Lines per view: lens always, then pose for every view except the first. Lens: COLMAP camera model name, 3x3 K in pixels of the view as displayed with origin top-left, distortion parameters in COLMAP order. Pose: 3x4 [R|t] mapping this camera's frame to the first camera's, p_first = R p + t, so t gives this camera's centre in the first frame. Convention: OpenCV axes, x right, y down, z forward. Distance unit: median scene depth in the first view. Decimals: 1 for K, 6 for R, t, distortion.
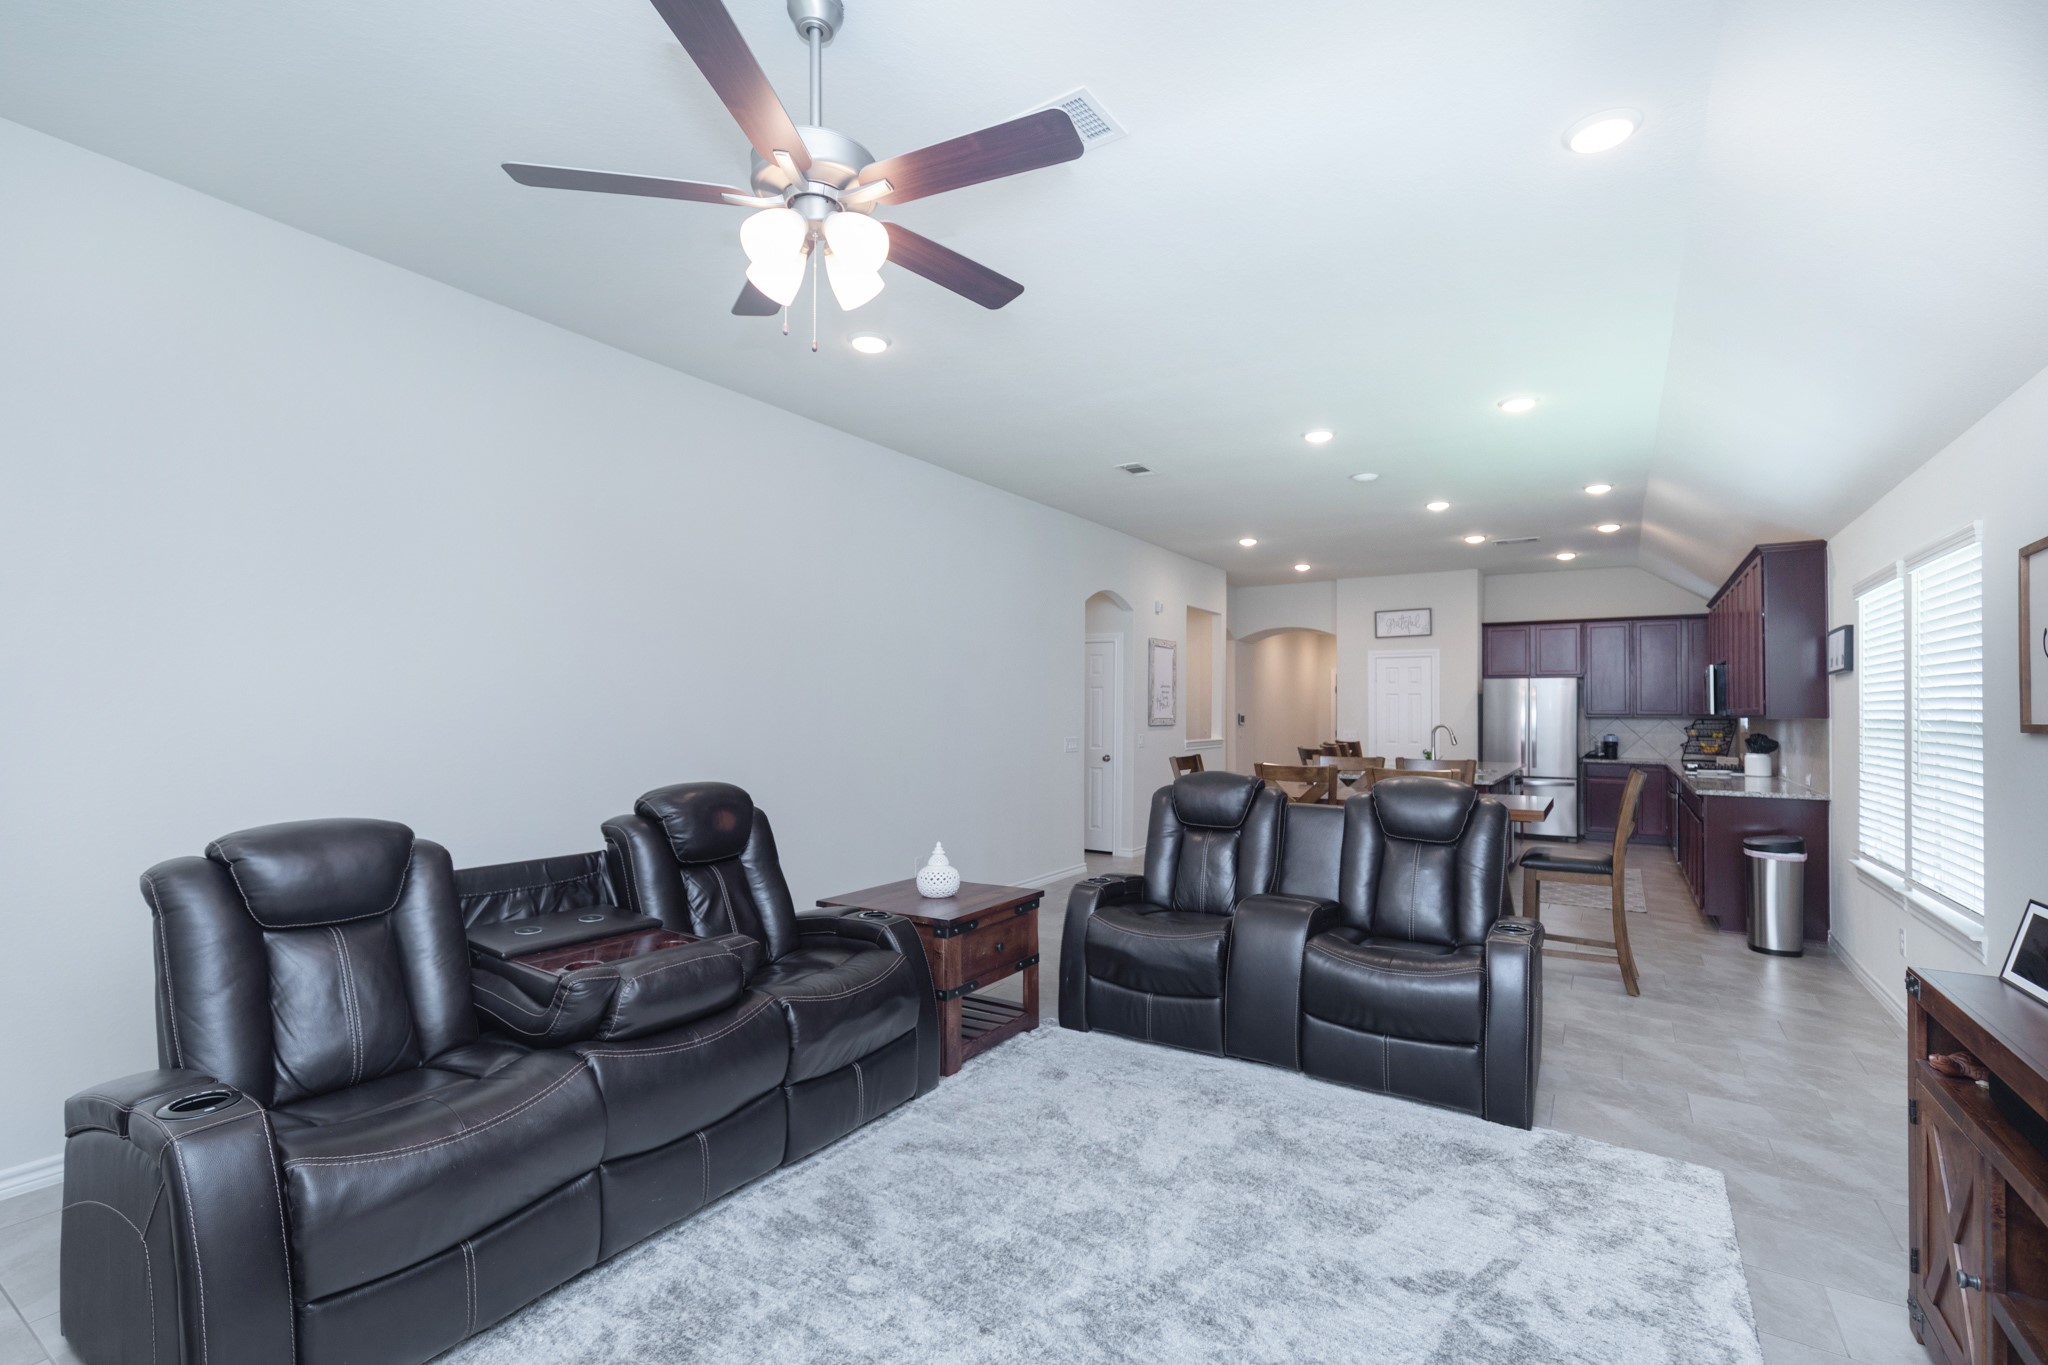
lens RADIAL K [[923.3, 0, 1025.6], [0, 923.3, 684.3], [0, 0, 1]] dist [0.013583, -0.004481]
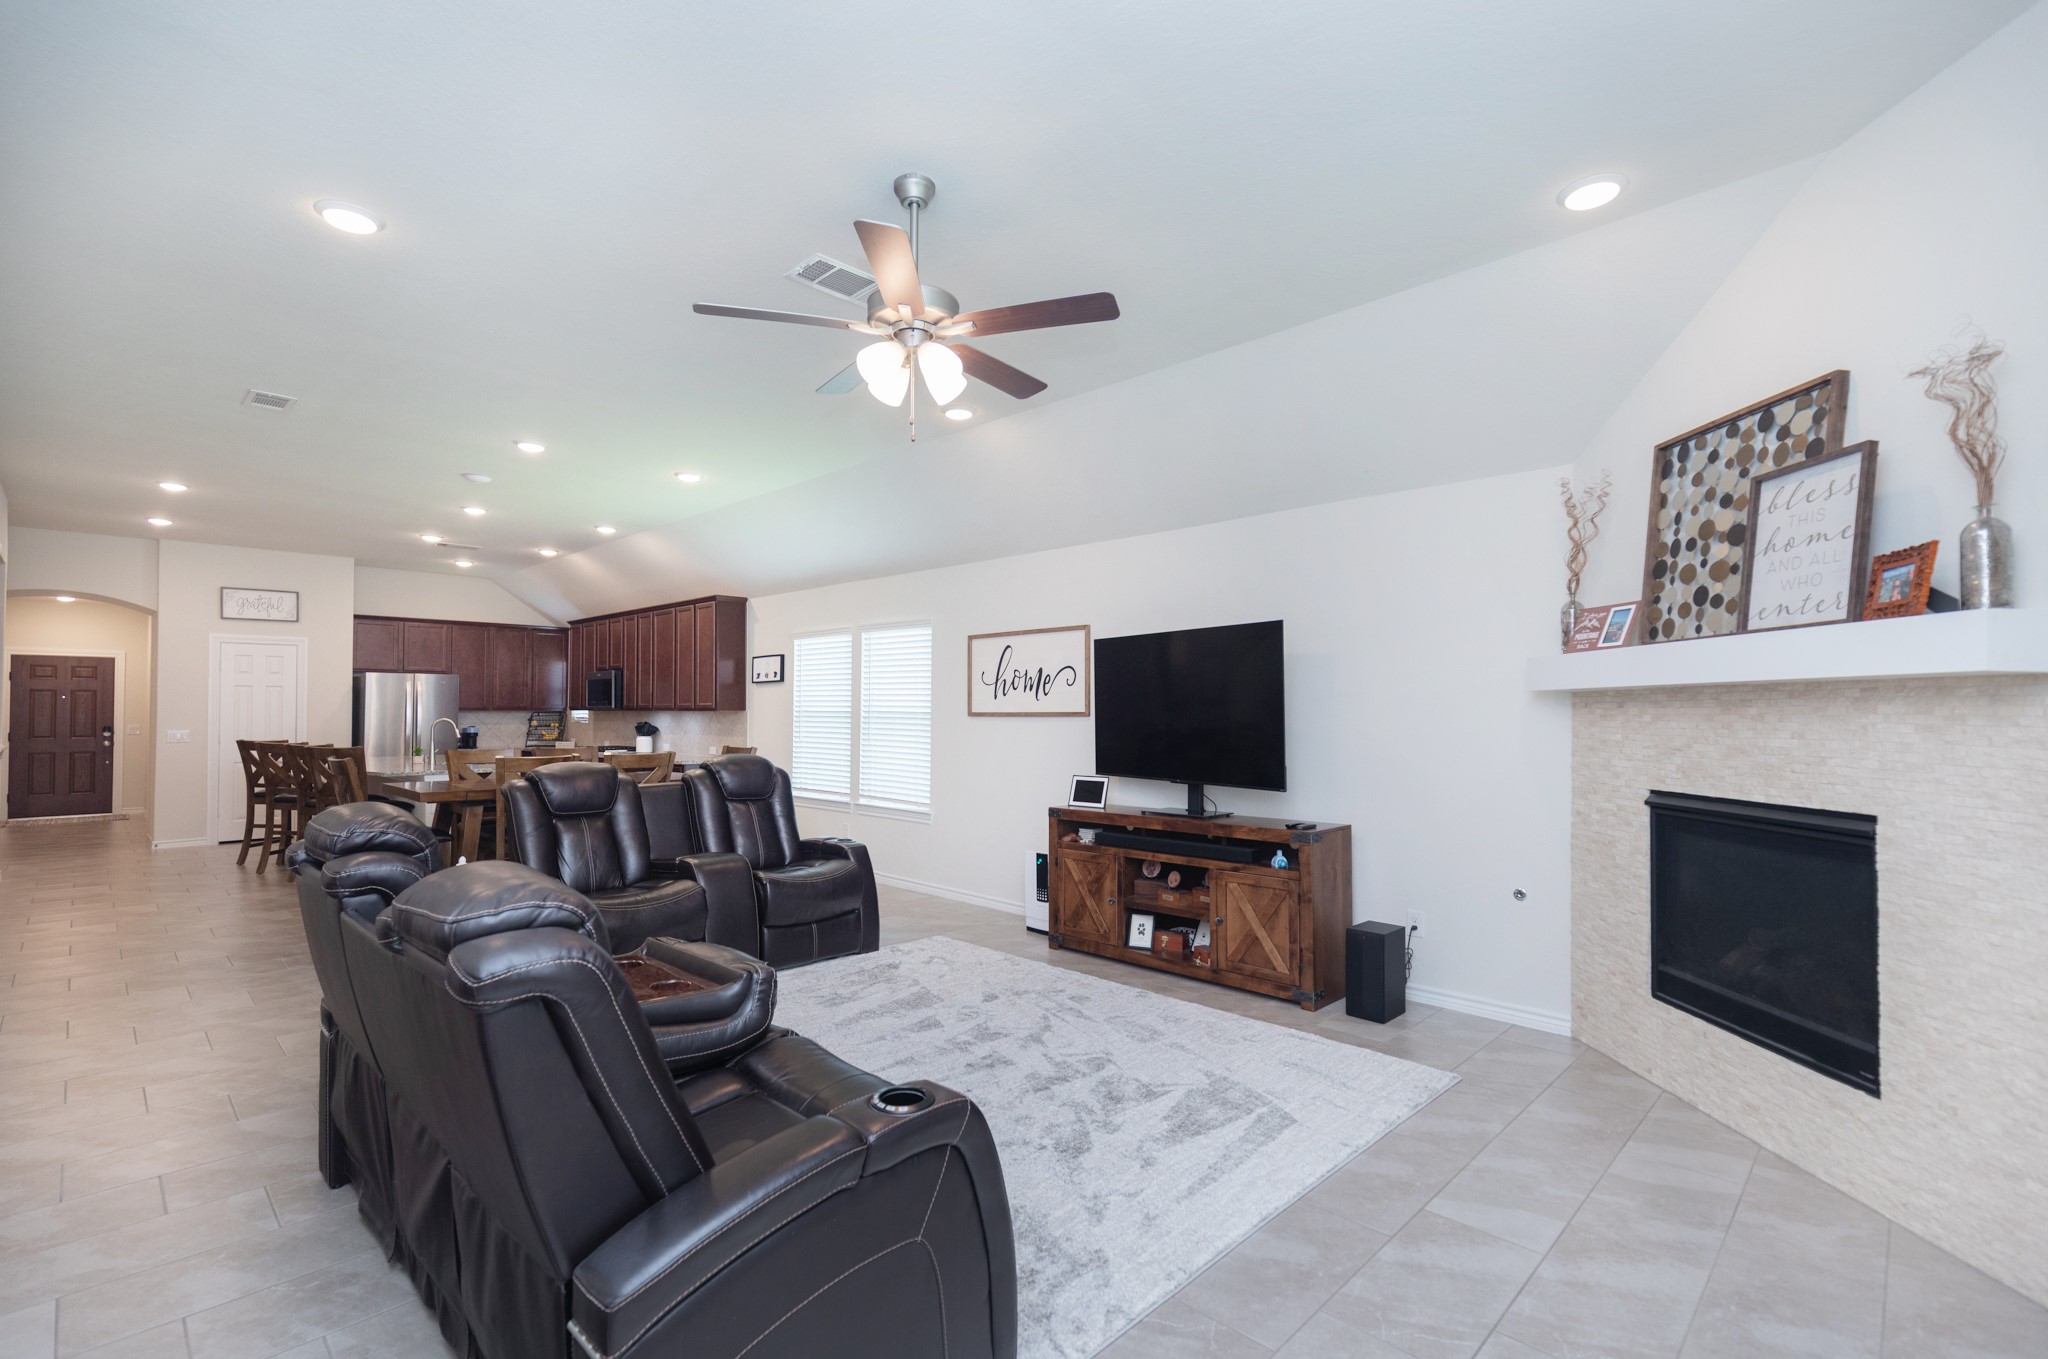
lens RADIAL K [[923.3, 0, 1019.7], [0, 923.3, 694.9], [0, 0, 1]] dist [0.013583, -0.004481]
pose [[0.215872, 0.014534, 0.976314, -0.319864], [-0.032852, 0.999431, -0.007614, 0.002829], [-0.975869, -0.030430, 0.216226, 0.113763]]
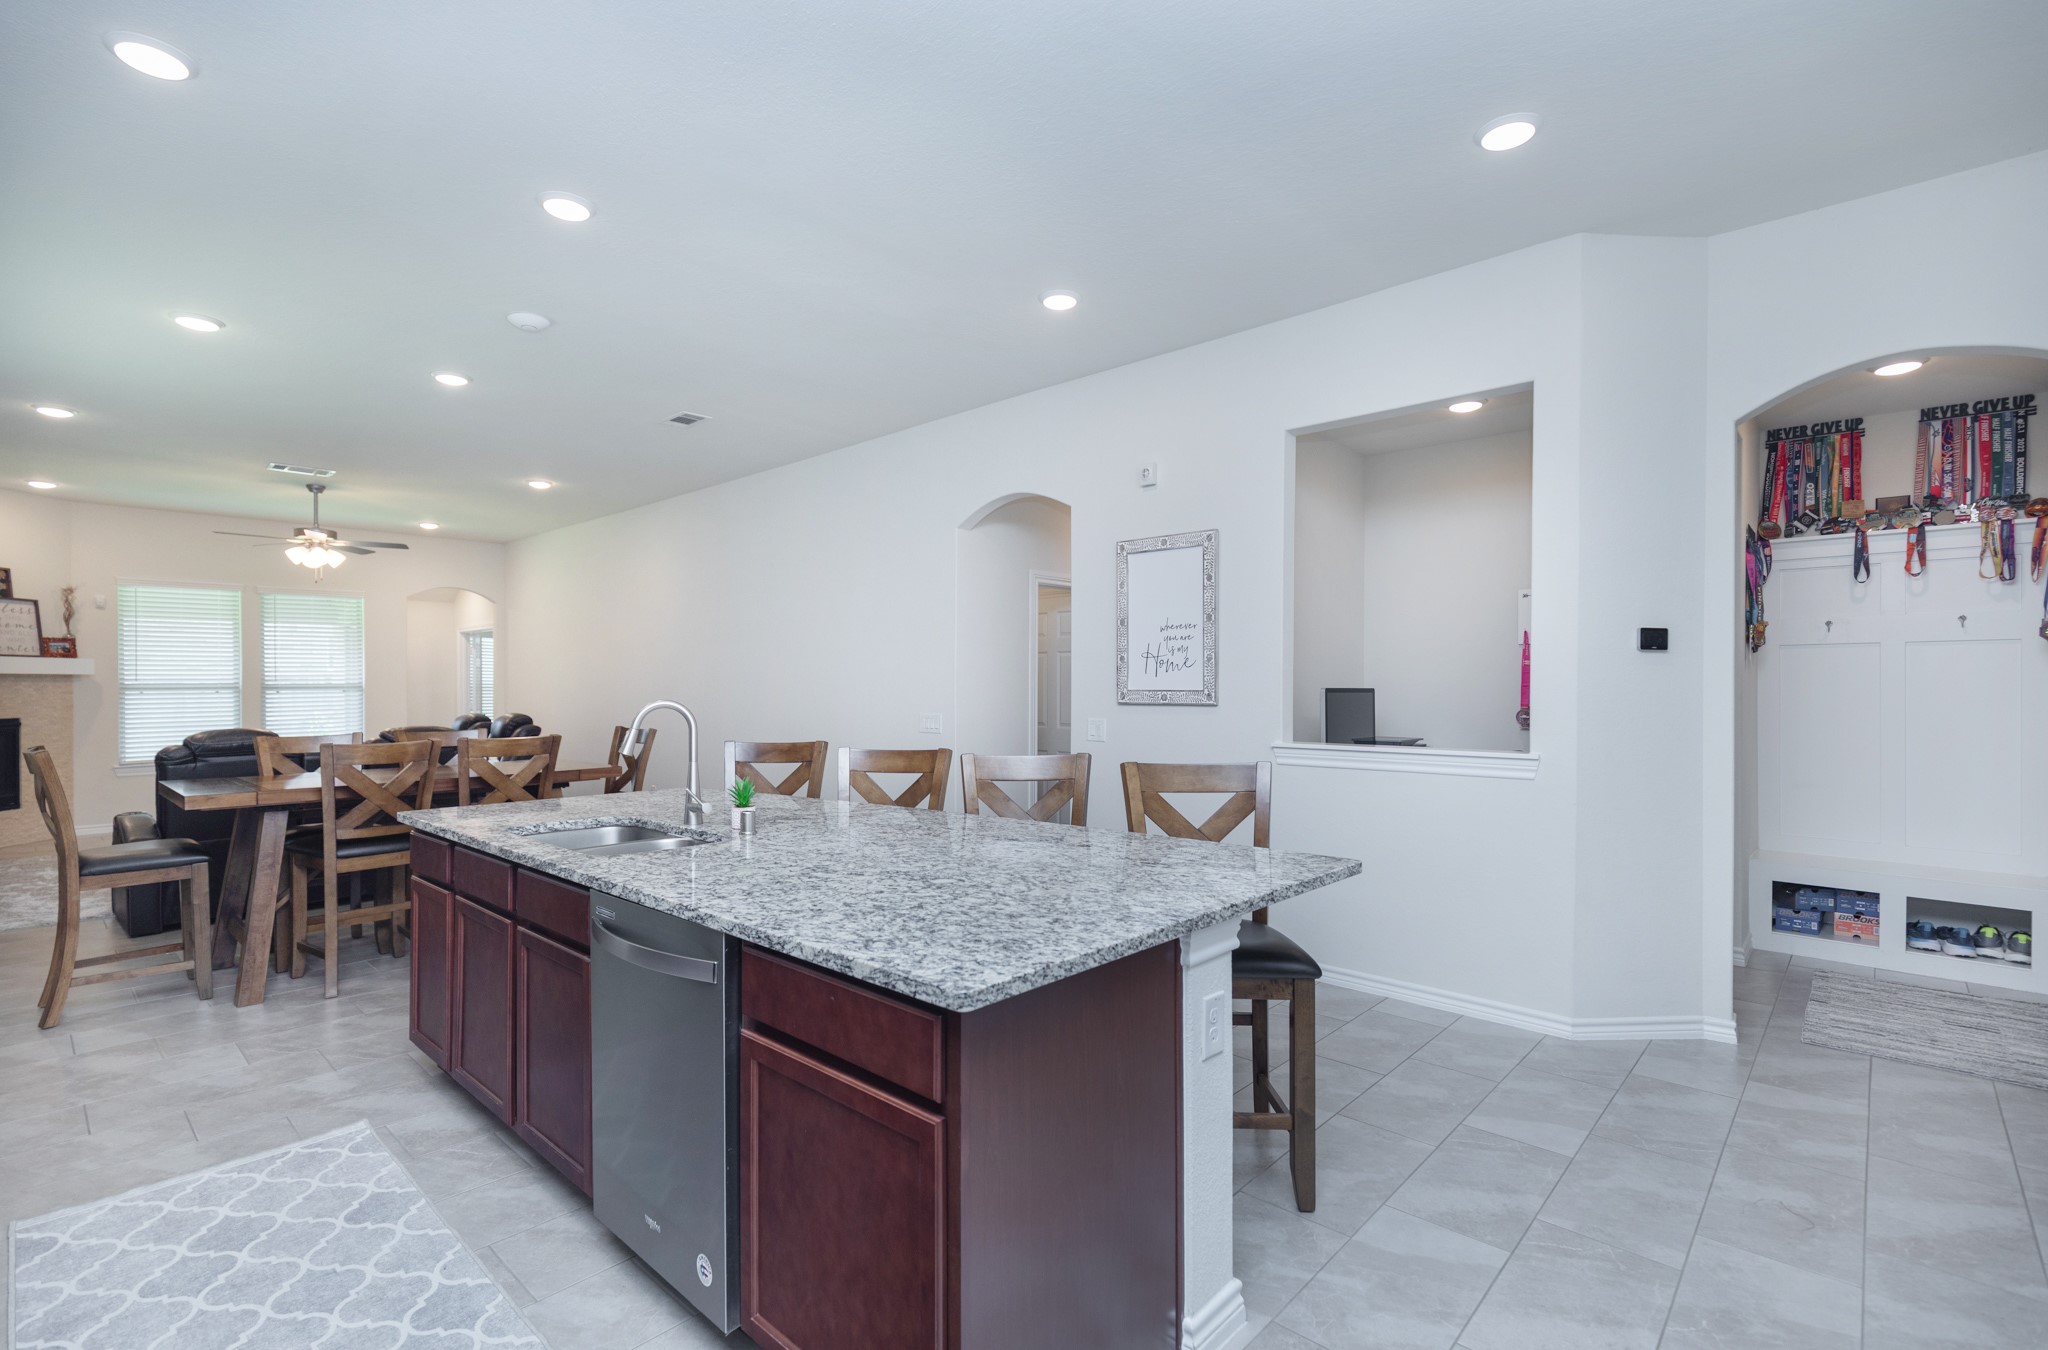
lens RADIAL K [[923.3, 0, 1024.5], [0, 923.3, 689.5], [0, 0, 1]] dist [0.013583, -0.004481]
pose [[-0.178417, 0.001033, -0.983954, 0.604810], [0.032219, 0.999469, -0.004793, 0.033457], [0.983427, -0.032558, -0.178356, 0.921591]]
